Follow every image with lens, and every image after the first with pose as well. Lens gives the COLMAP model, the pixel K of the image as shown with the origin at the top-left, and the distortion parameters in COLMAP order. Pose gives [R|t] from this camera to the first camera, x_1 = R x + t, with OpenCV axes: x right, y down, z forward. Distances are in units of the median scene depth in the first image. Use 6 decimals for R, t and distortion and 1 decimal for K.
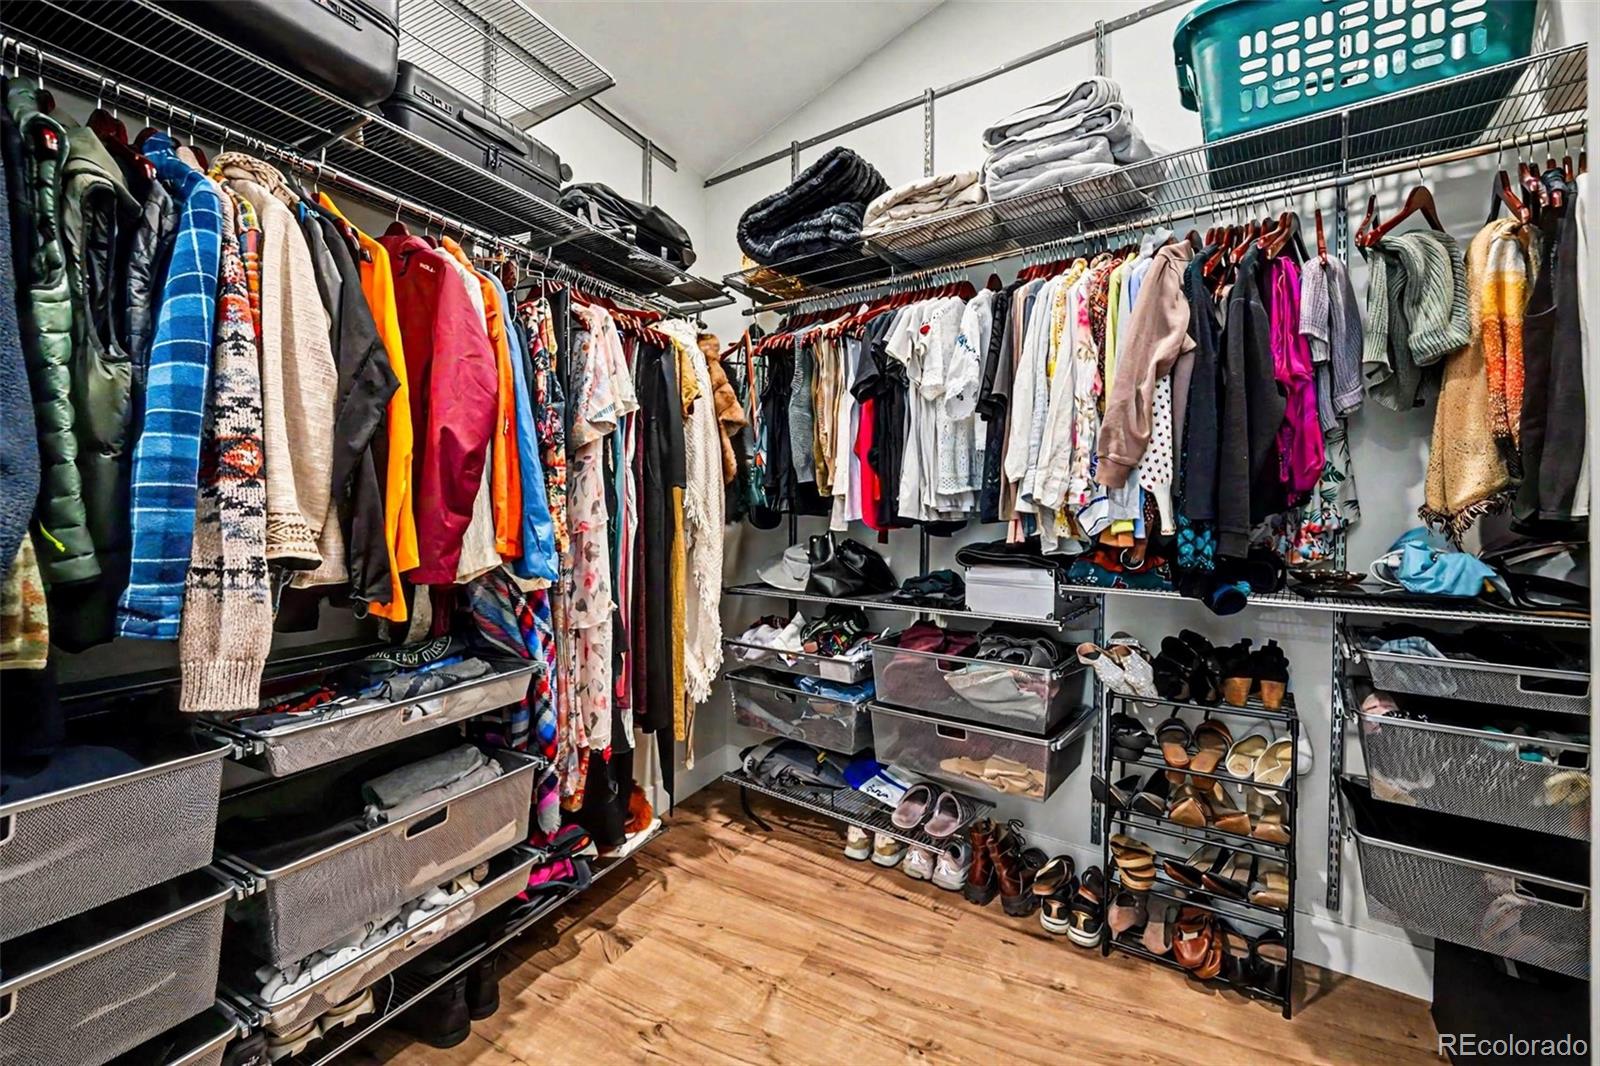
lens RADIAL K [[645.9, 0, 794.3], [0, 645.9, 518.6], [0, 0, 1]] dist [-0.024039, -0.000305]
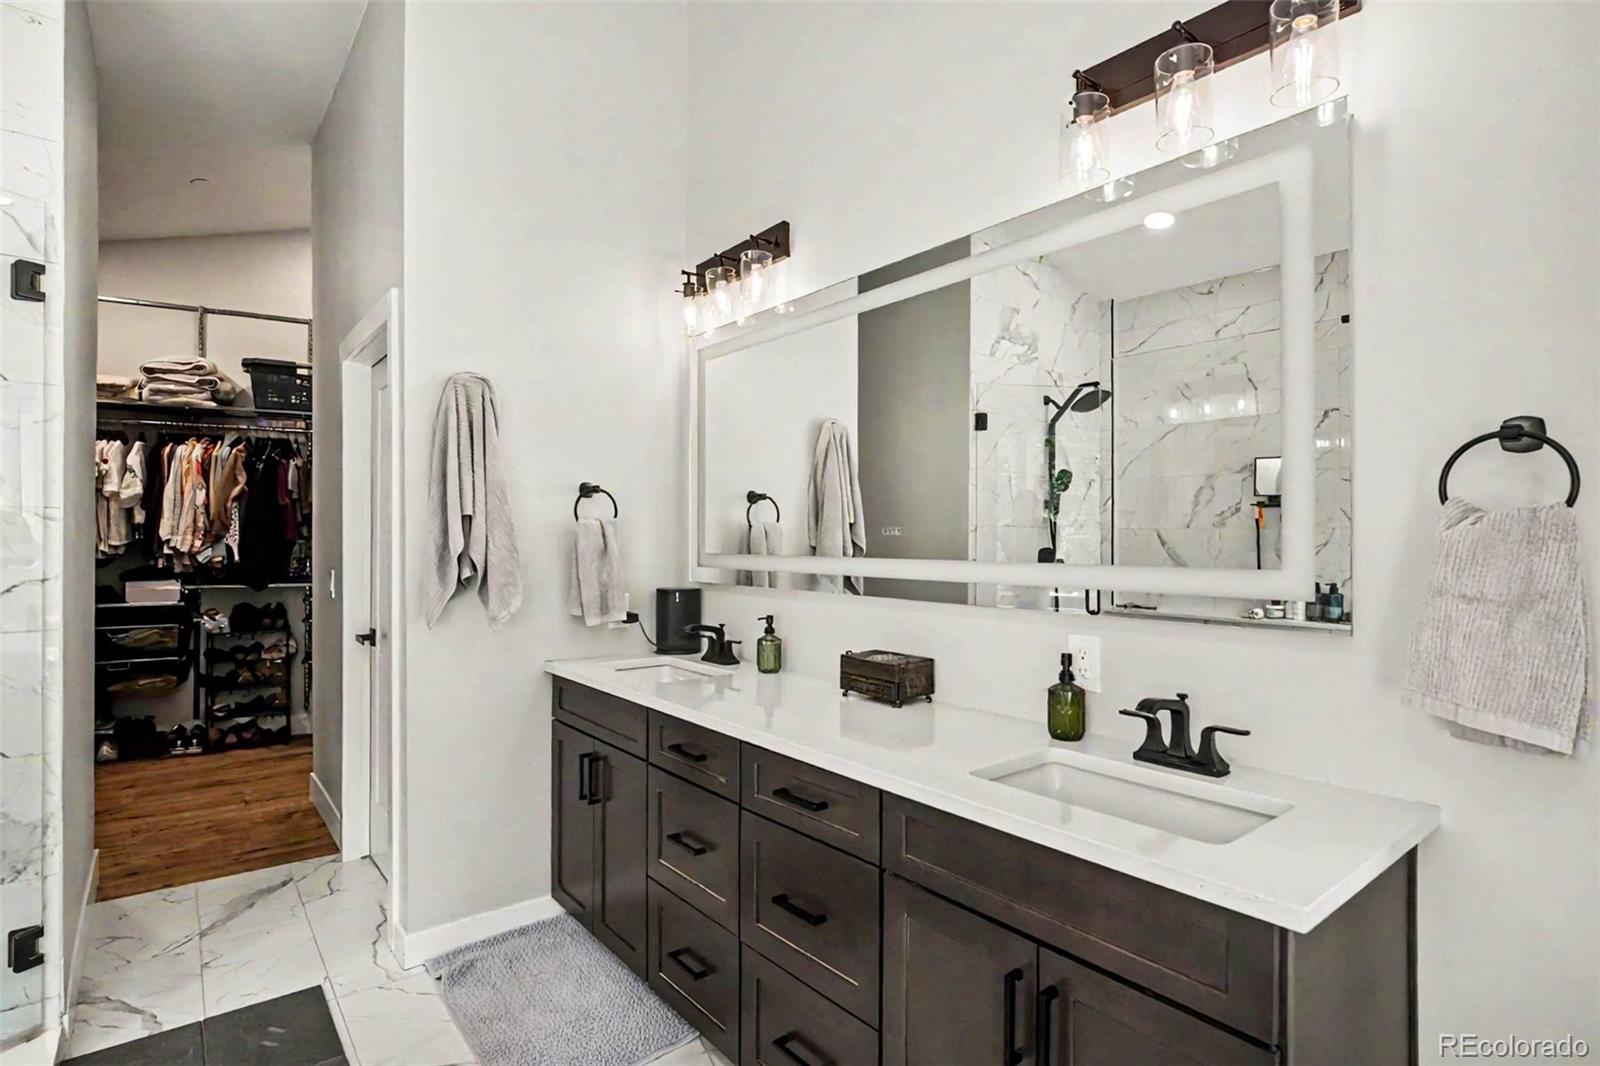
lens RADIAL K [[789.2, 0, 792.6], [0, 789.2, 528.8], [0, 0, 1]] dist [-0.002932, -0.000978]
pose [[0.391597, 0.006812, 0.920112, -1.282507], [0.003397, 0.999955, -0.008849, -0.064542], [-0.920131, 0.006591, 0.391556, -2.021605]]
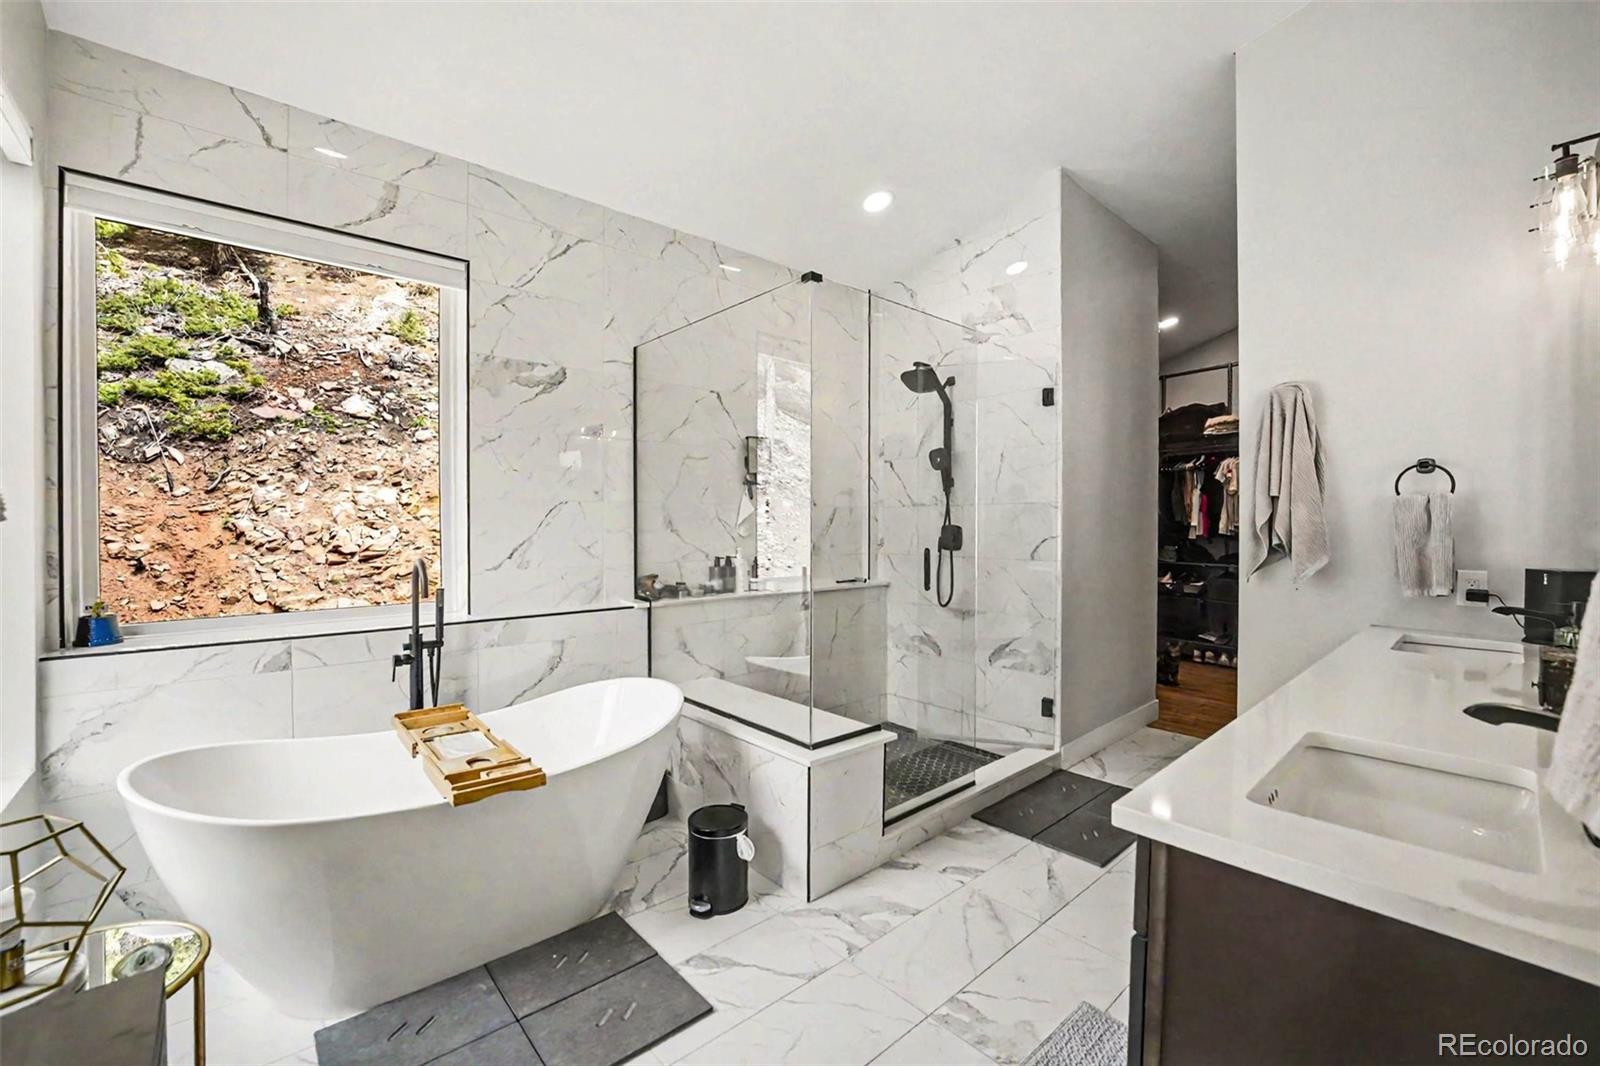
lens RADIAL K [[645.9, 0, 796.2], [0, 645.9, 530.3], [0, 0, 1]] dist [-0.024039, -0.000305]
pose [[0.942172, 0.003220, -0.335115, -0.760525], [-0.002287, 0.999992, 0.003177, -0.027047], [0.335123, -0.002227, 0.942172, -2.675466]]
